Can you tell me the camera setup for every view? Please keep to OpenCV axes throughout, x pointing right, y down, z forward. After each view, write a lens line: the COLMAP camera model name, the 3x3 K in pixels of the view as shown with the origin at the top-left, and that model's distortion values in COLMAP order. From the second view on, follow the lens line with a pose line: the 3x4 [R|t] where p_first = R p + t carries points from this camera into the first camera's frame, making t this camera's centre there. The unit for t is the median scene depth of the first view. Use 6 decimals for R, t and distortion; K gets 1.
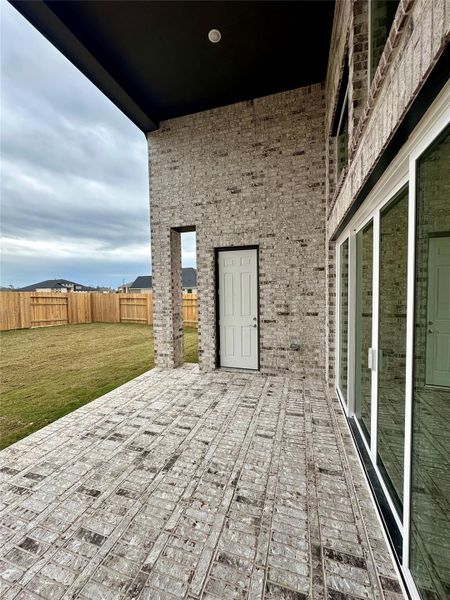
lens RADIAL K [[239.8, 0, 225.0], [0, 239.8, 300.0], [0, 0, 1]] dist [-0.000452, 0.000300]
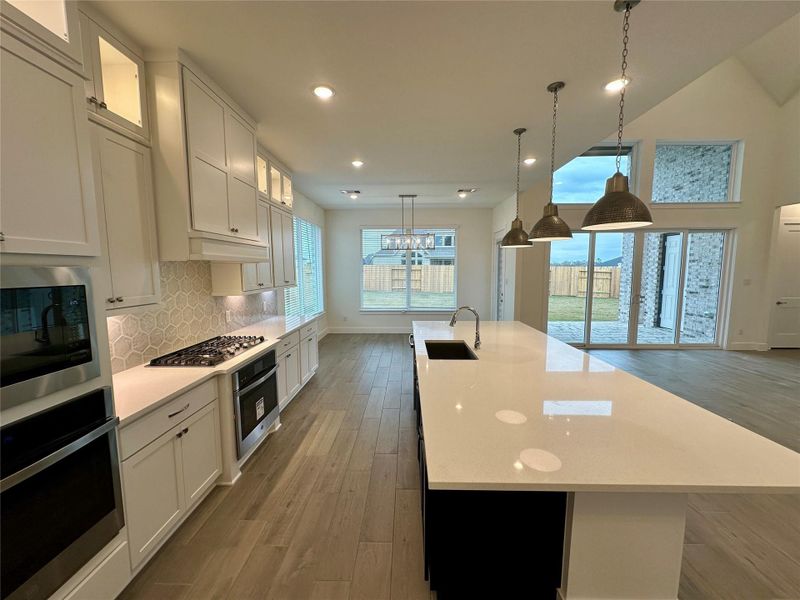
lens RADIAL K [[319.8, 0, 400.0], [0, 319.8, 300.0], [0, 0, 1]] dist [-0.000452, 0.000300]
pose [[0.282638, 0.105623, -0.953394, 1.241059], [-0.038223, 0.994370, 0.098831, 0.021120], [0.958465, 0.008508, 0.285084, -0.847095]]
